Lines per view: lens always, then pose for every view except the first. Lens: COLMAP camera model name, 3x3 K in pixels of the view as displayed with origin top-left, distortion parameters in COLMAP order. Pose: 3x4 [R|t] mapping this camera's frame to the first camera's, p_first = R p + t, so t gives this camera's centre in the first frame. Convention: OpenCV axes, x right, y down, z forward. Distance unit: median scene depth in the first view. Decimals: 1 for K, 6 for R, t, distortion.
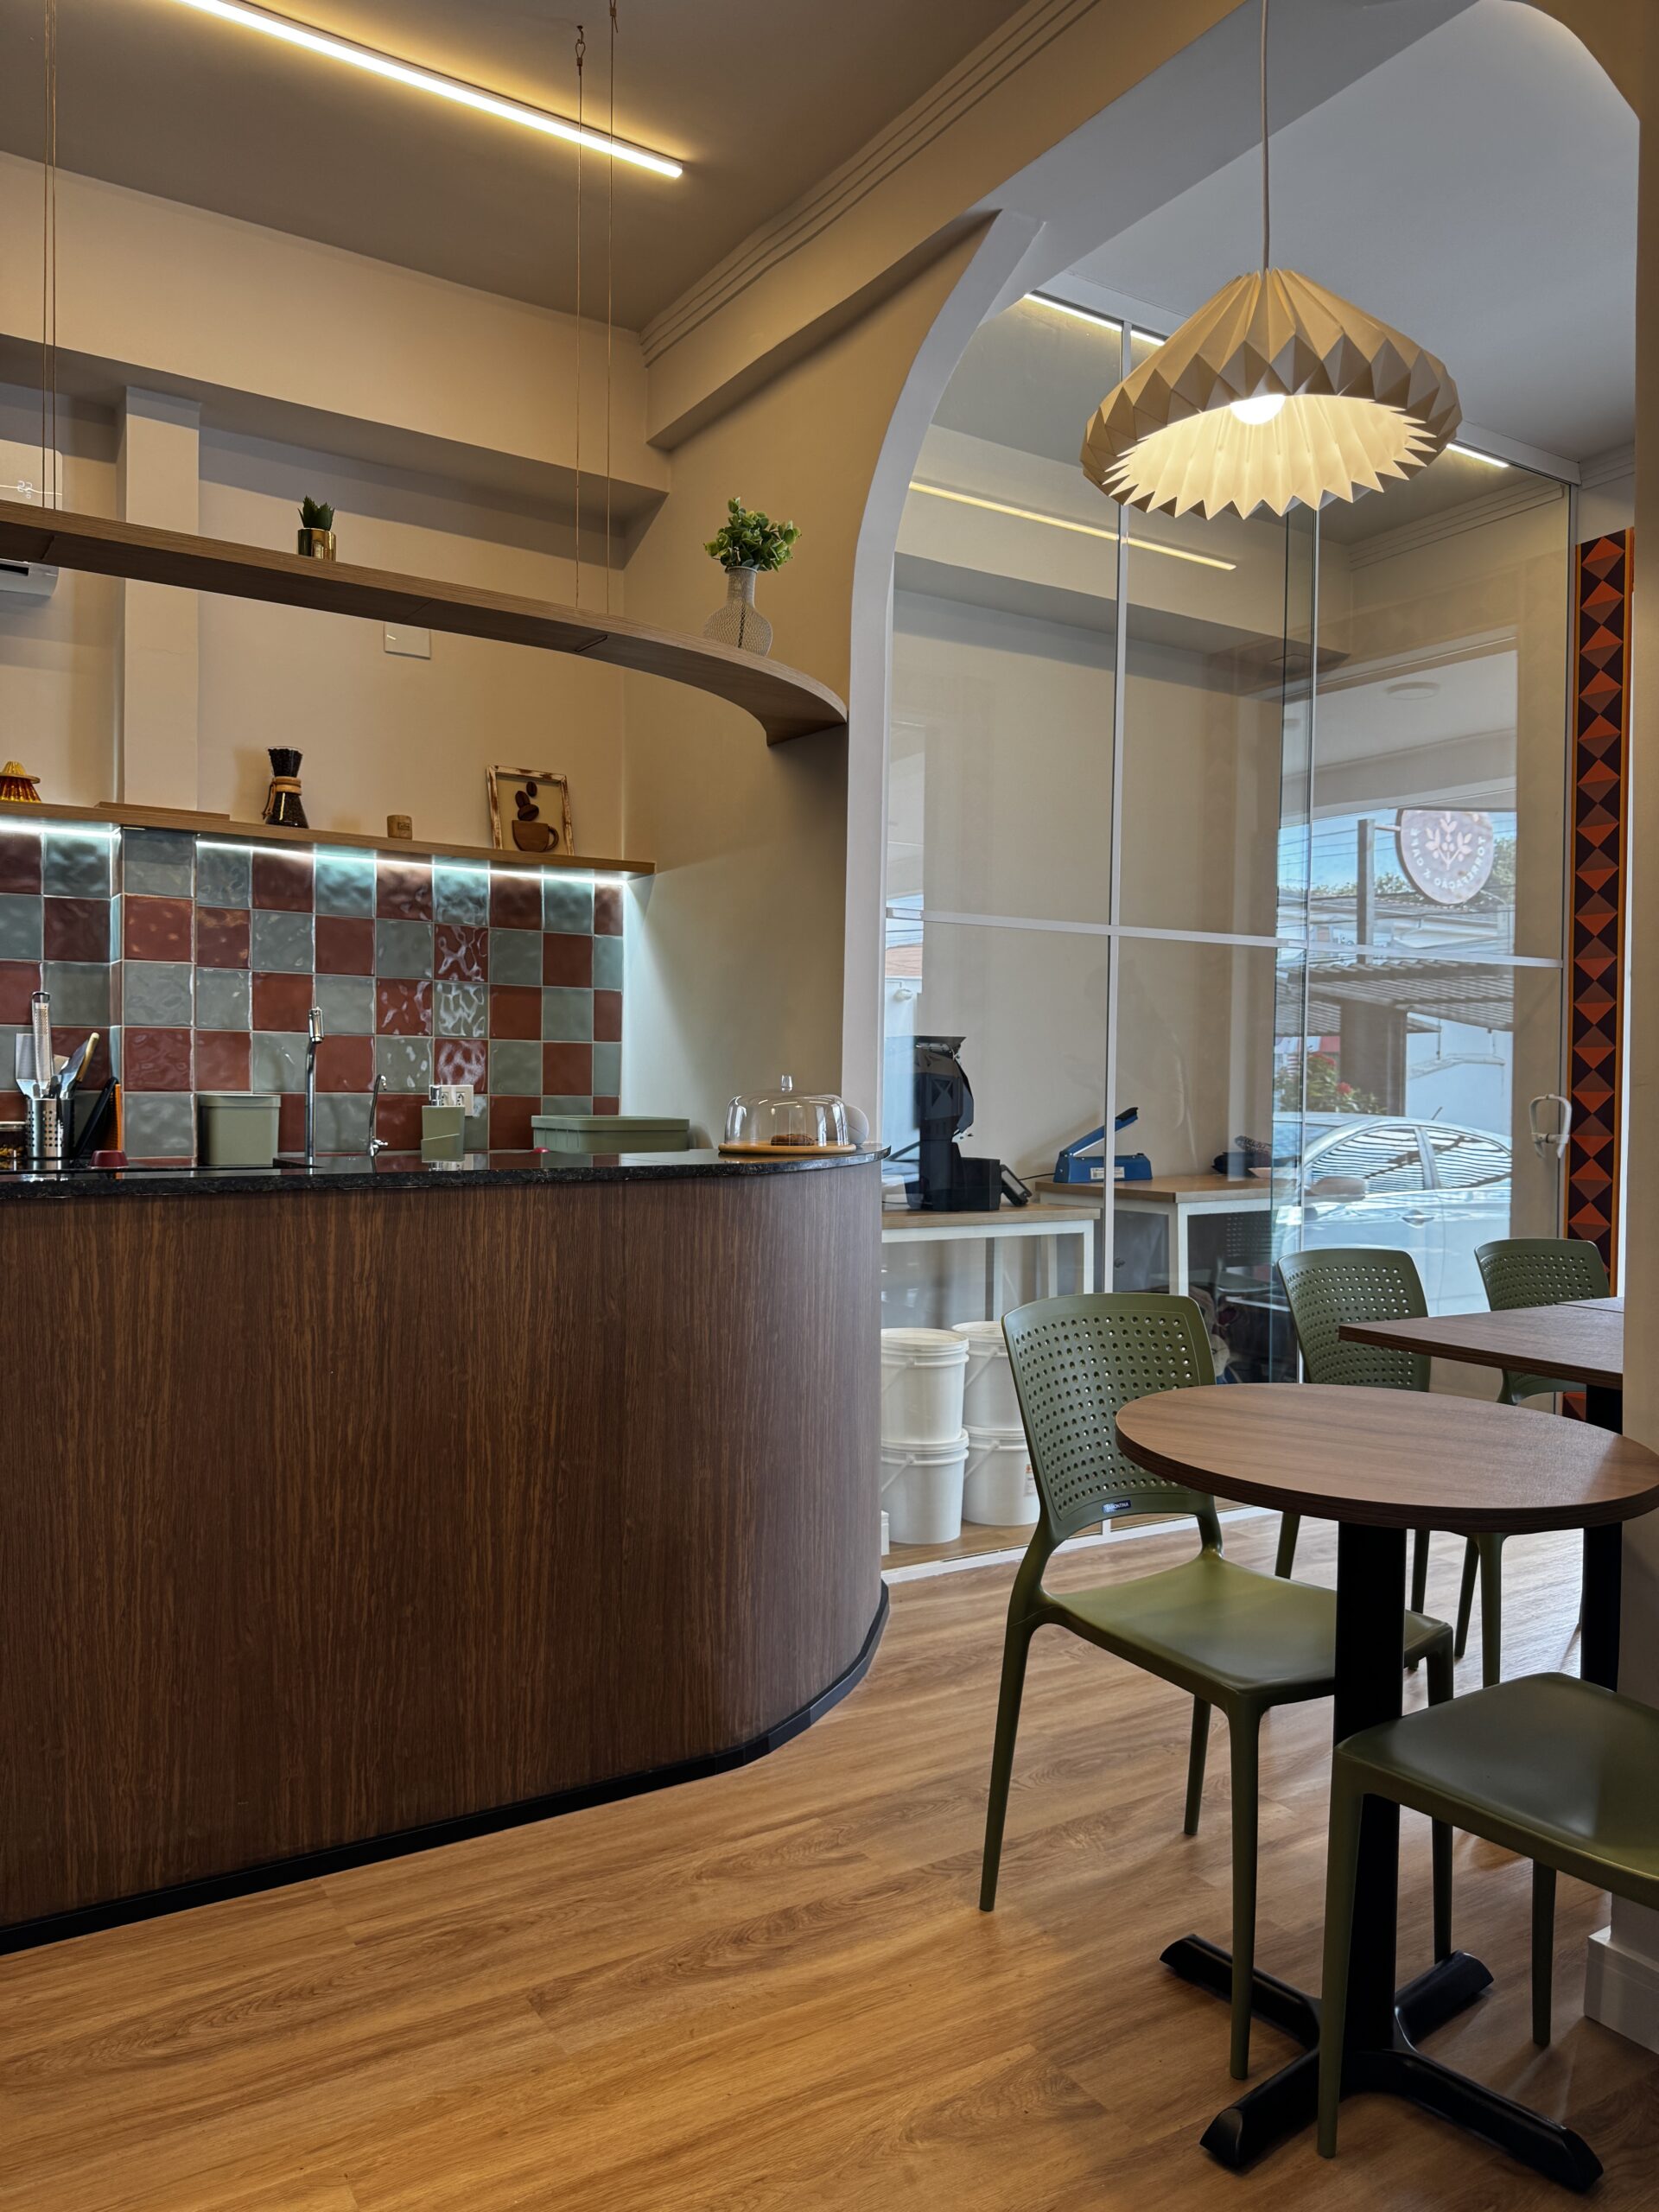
lens RADIAL K [[1568.7, 0, 829.5], [0, 1568.7, 1106.0], [0, 0, 1]] dist [0.088847, -0.107123]
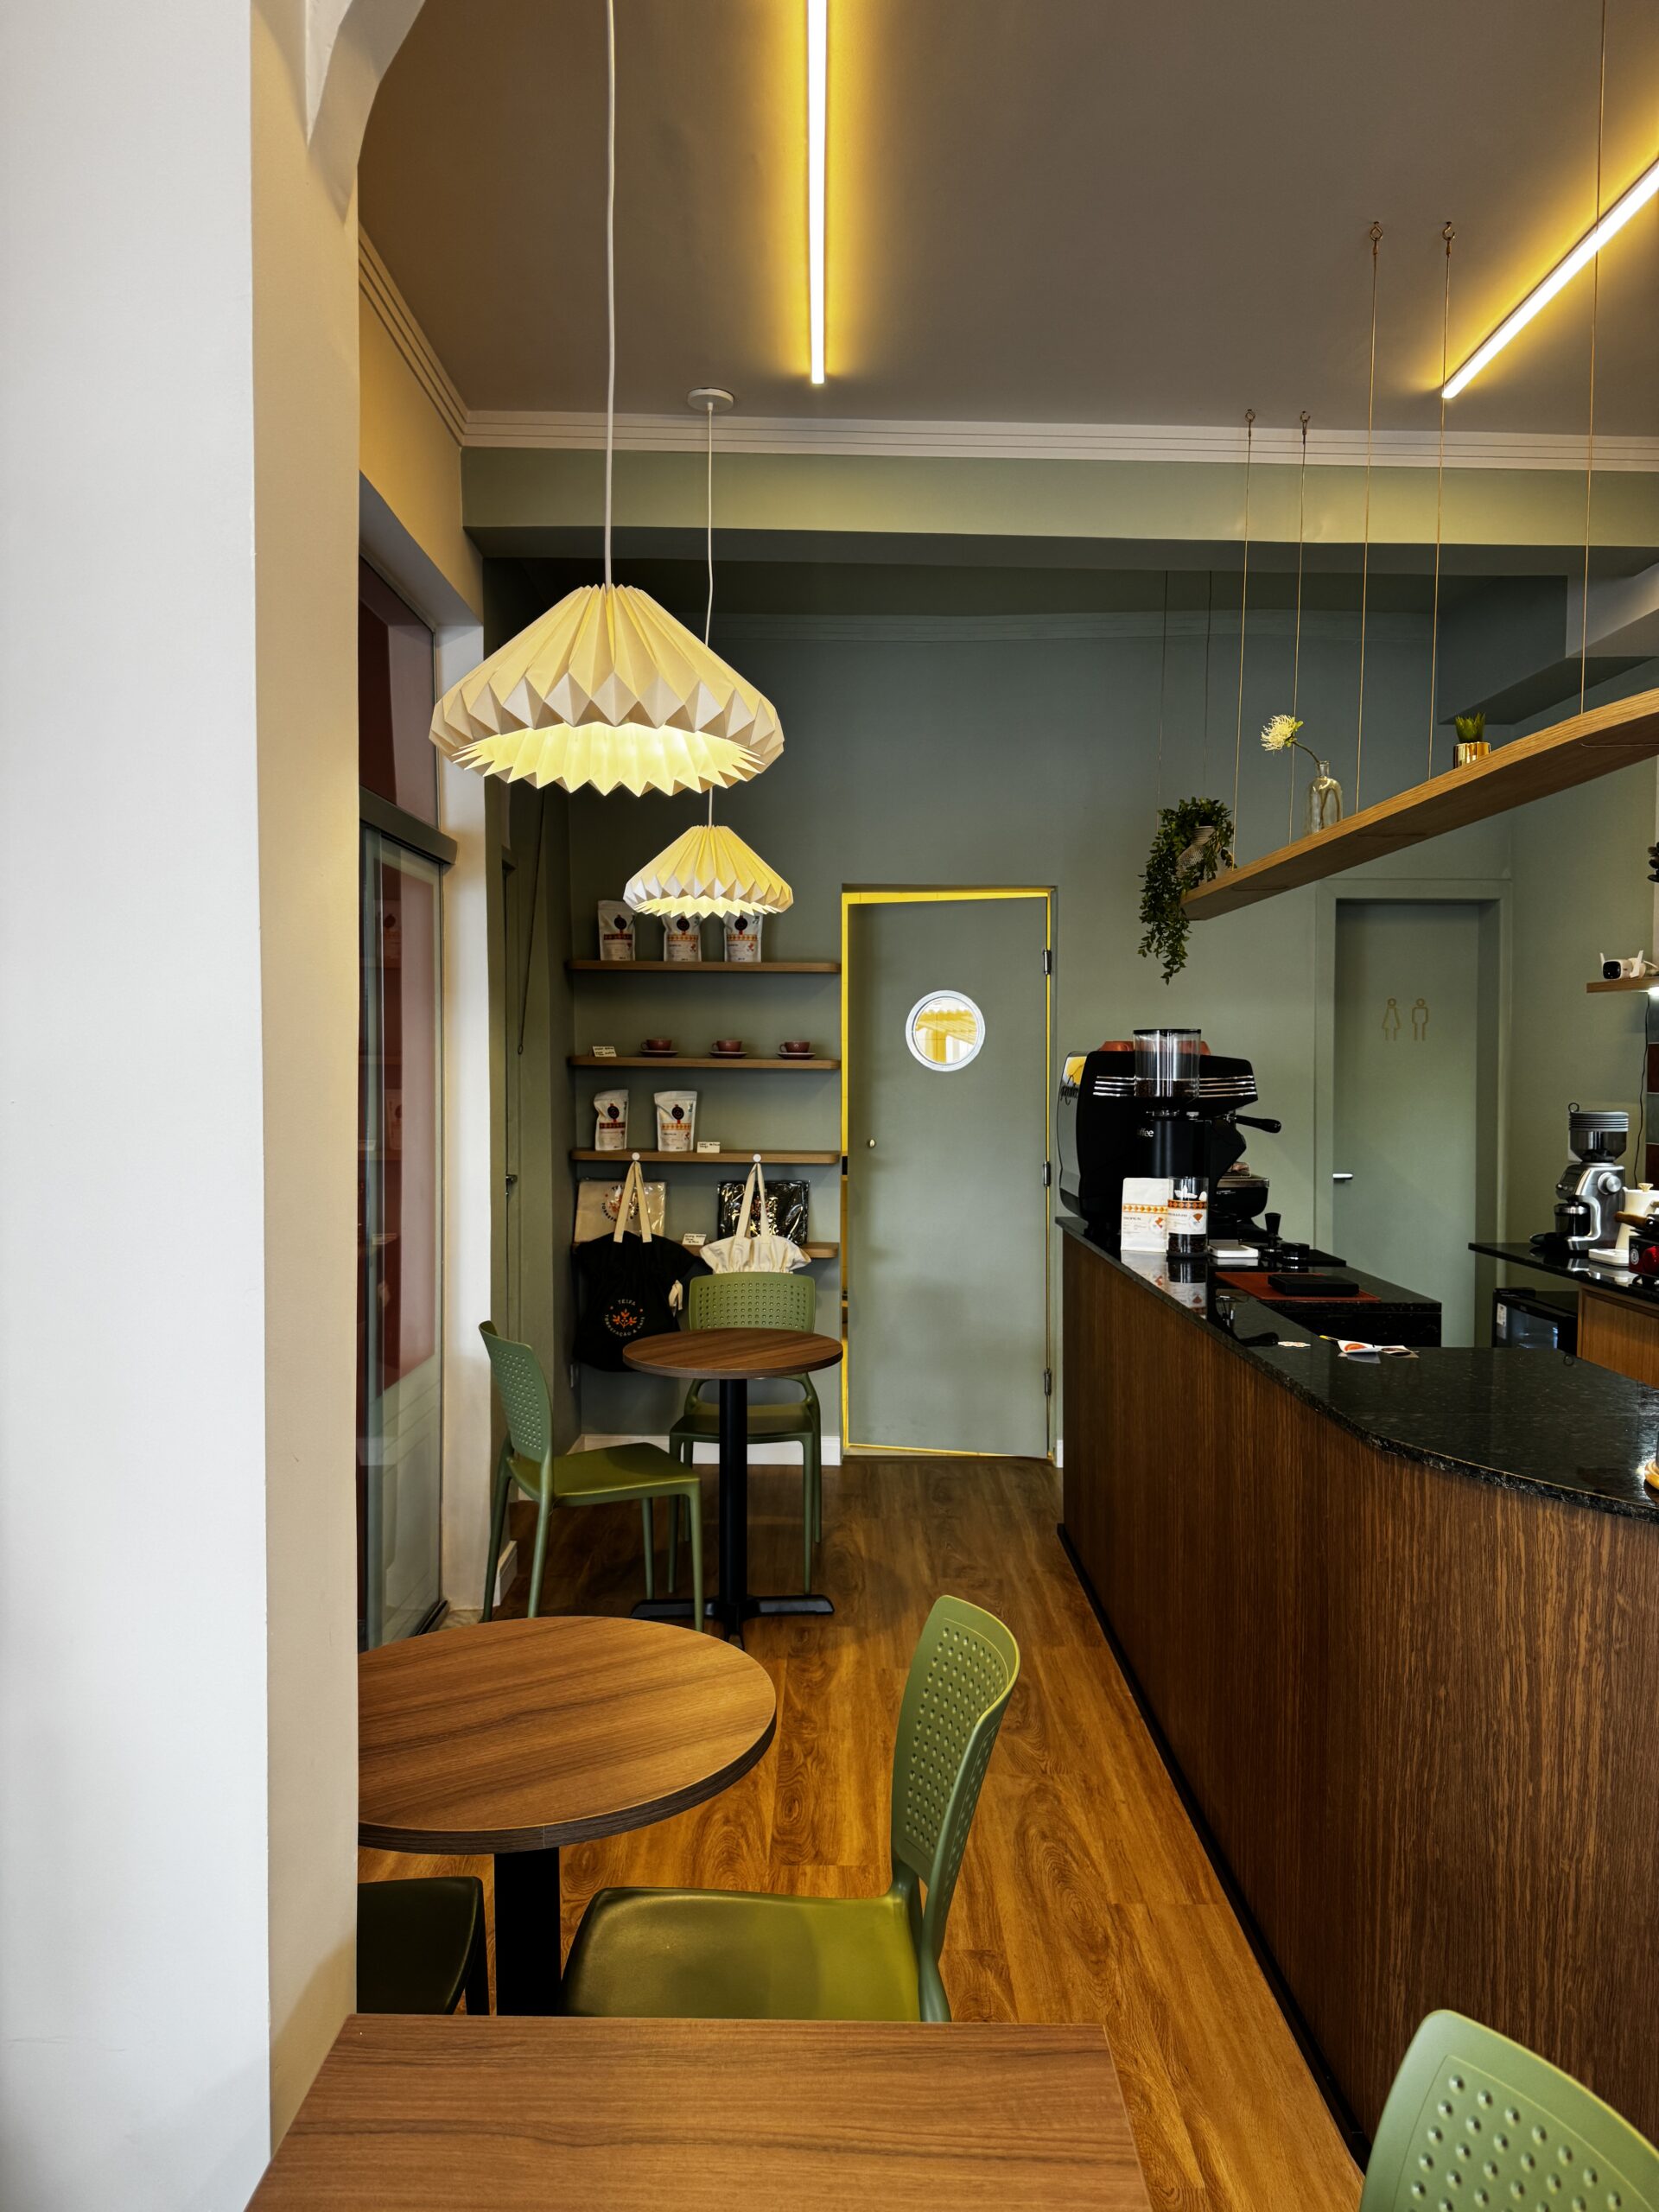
lens RADIAL K [[1561.5, 0, 829.5], [0, 1561.5, 1106.0], [0, 0, 1]] dist [0.146372, -0.233177]
pose [[-0.528297, 0.013060, -0.848959, 0.779241], [-0.020632, 0.999389, 0.028213, -0.146233], [0.848809, 0.032421, -0.527705, 1.198379]]
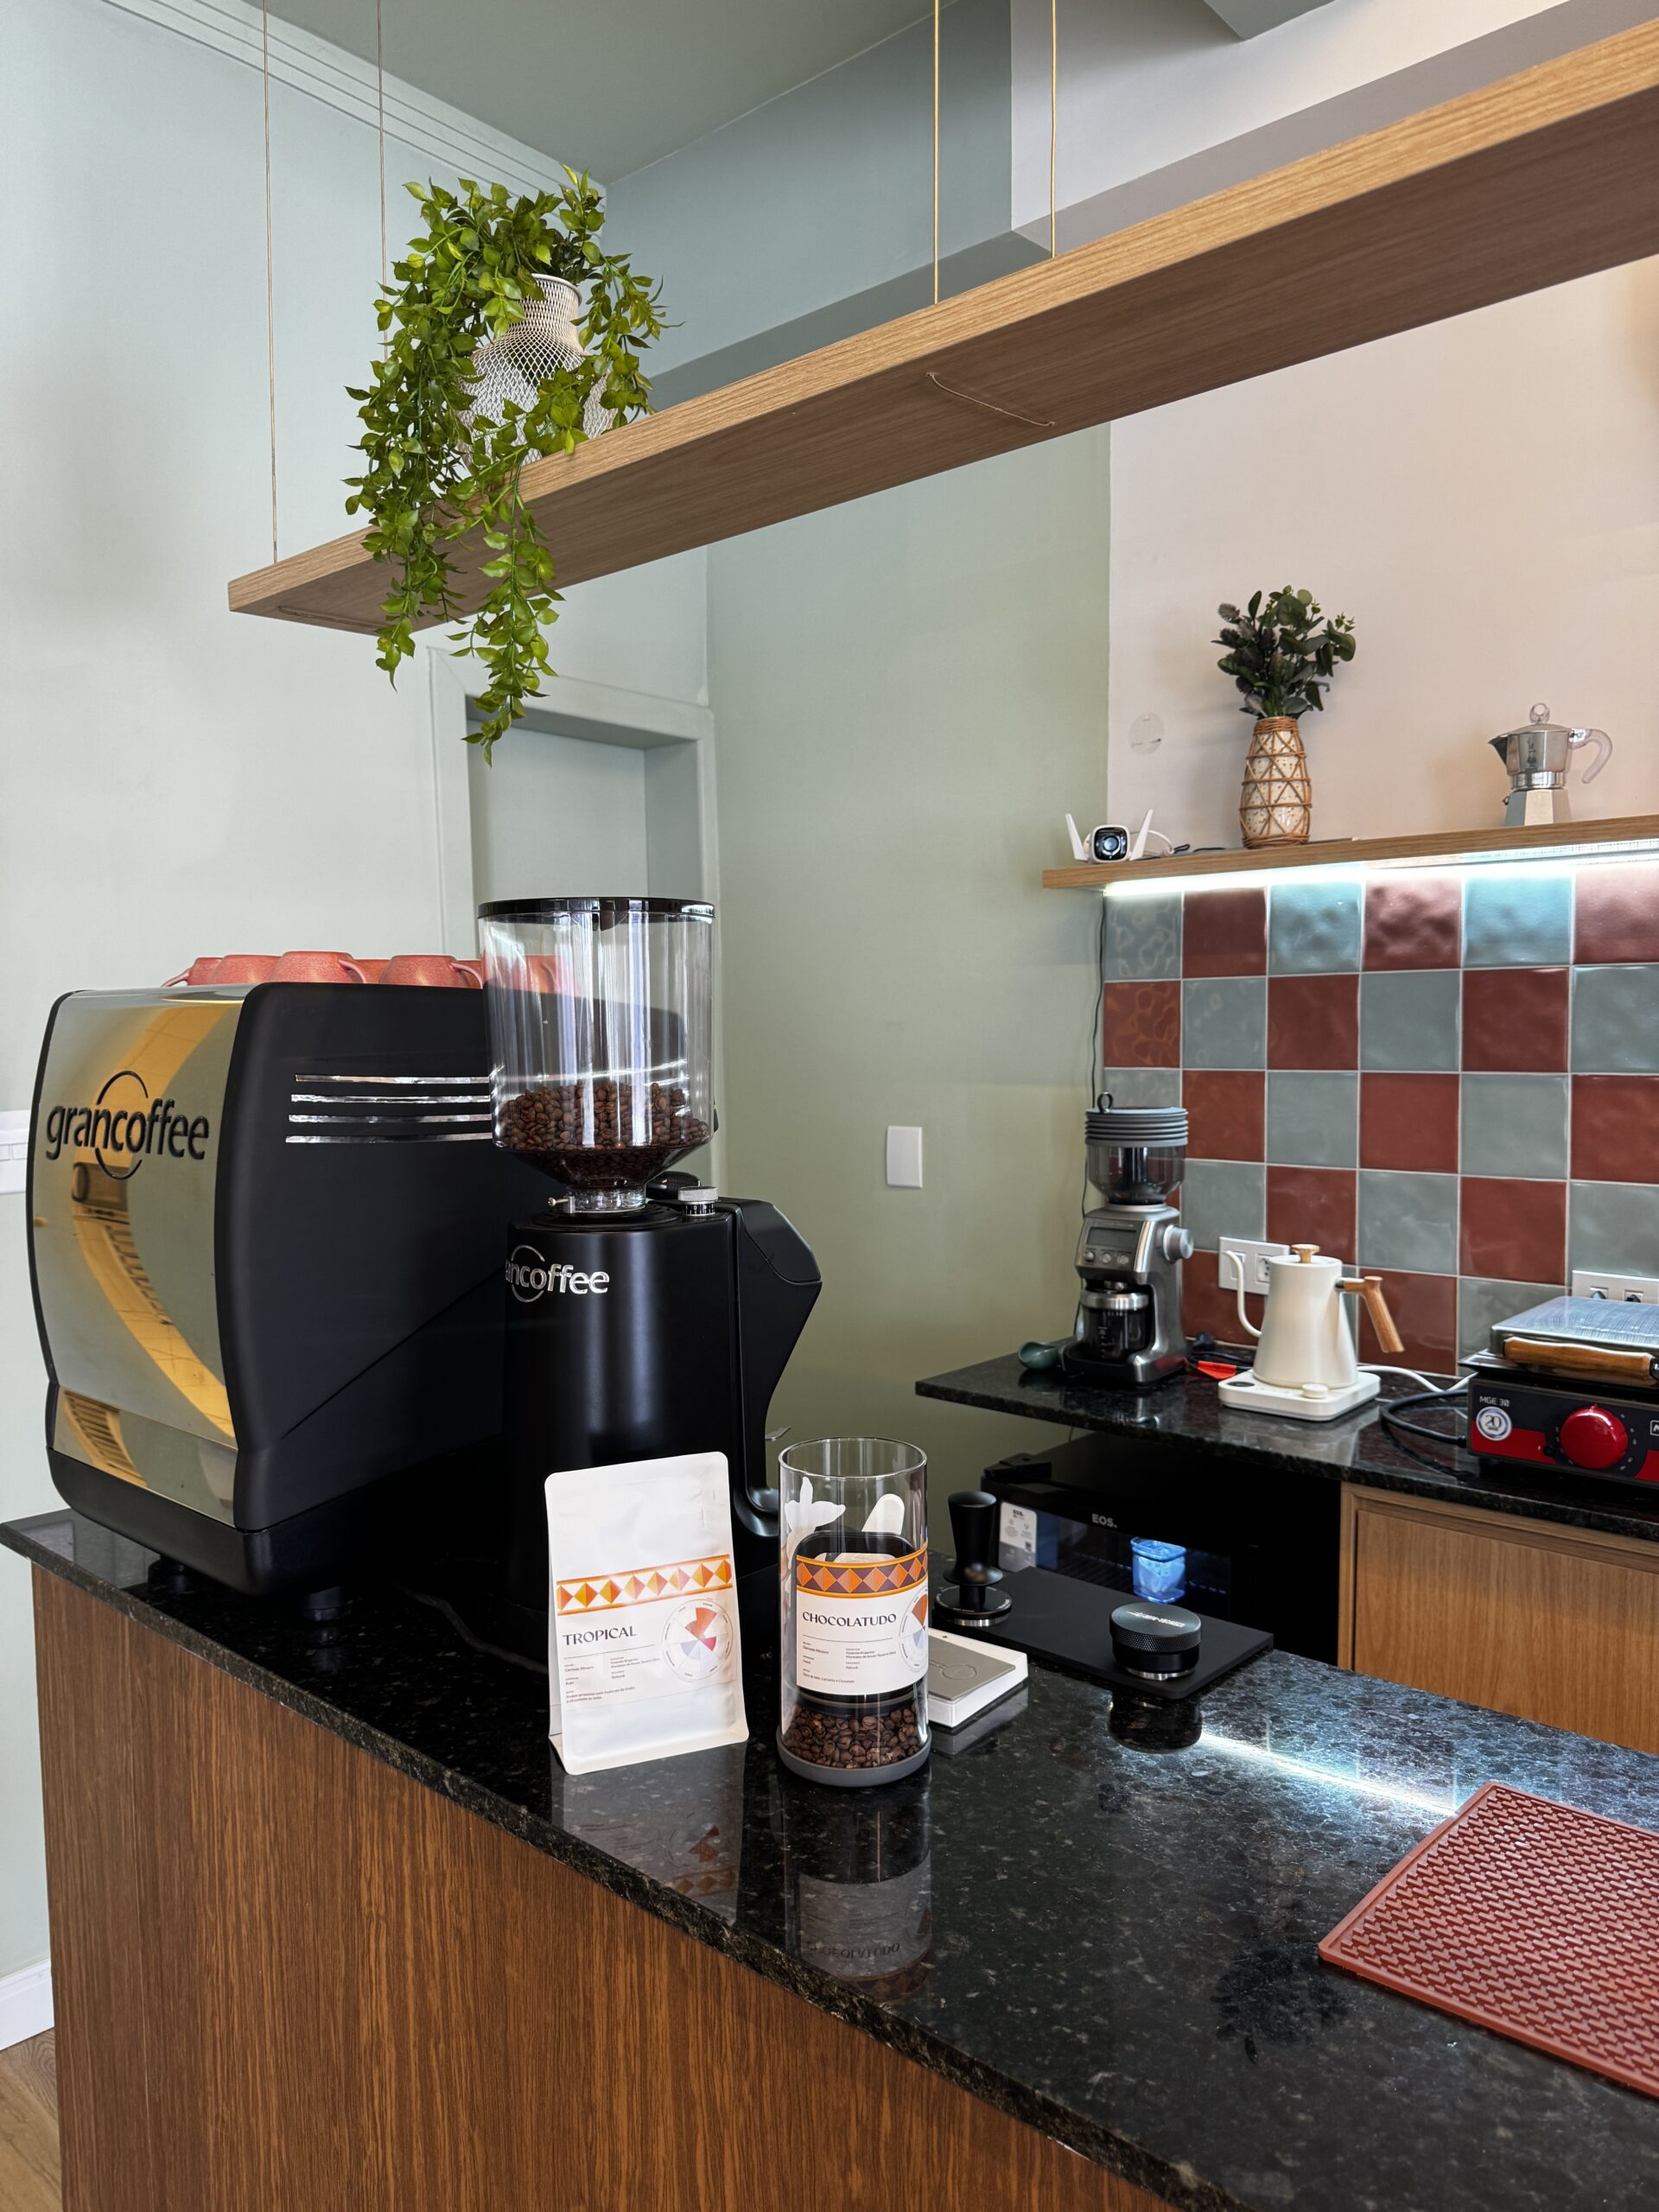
lens RADIAL K [[1561.5, 0, 829.5], [0, 1561.5, 1106.0], [0, 0, 1]] dist [0.146372, -0.233177]
pose [[0.266644, 0.041604, -0.962897, -0.319620], [0.001463, 0.999049, 0.043571, -0.148706], [0.963794, -0.013026, 0.266330, 0.576147]]
